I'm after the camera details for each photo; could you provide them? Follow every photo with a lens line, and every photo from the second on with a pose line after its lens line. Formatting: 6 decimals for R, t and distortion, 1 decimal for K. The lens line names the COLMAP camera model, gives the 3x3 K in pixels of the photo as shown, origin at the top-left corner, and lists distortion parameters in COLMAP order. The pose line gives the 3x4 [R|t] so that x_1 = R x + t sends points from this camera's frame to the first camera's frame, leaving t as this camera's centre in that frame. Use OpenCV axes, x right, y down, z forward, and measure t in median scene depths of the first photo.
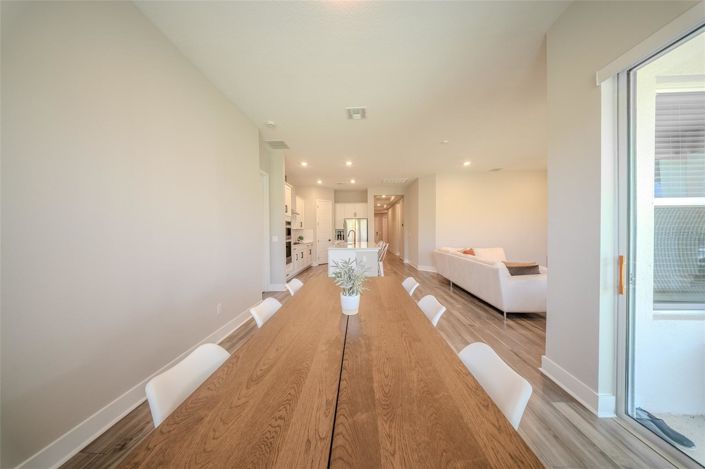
lens RADIAL K [[208.1, 0, 349.3], [0, 208.1, 233.2], [0, 0, 1]] dist [0.001927, 0.000125]
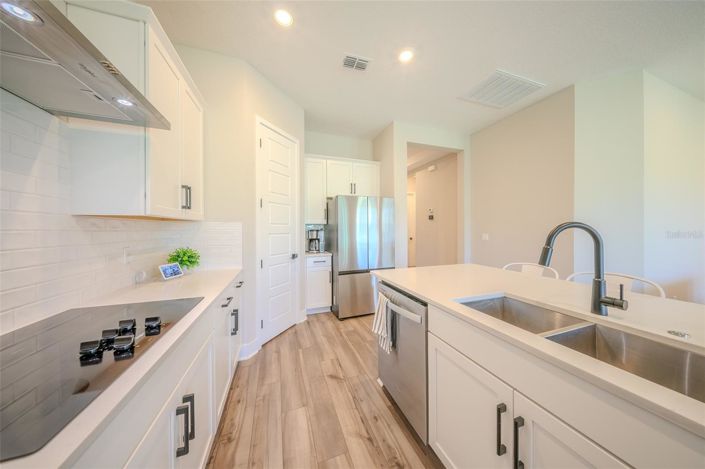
lens RADIAL K [[208.1, 0, 352.3], [0, 208.1, 235.1], [0, 0, 1]] dist [0.001927, 0.000125]
pose [[0.919633, -0.008095, 0.392695, -0.140601], [0.001056, 0.999835, 0.018137, -0.007526], [-0.392777, -0.016265, 0.919490, 0.649960]]
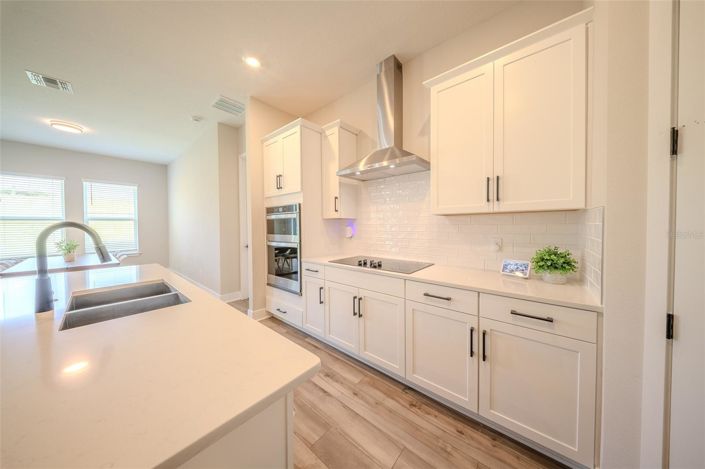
lens RADIAL K [[208.1, 0, 354.9], [0, 208.1, 228.5], [0, 0, 1]] dist [0.001927, 0.000125]
pose [[-0.566594, 0.016374, -0.823835, 1.224956], [0.010905, 0.999864, 0.012372, -0.014095], [0.823925, -0.001974, -0.566695, 2.805123]]
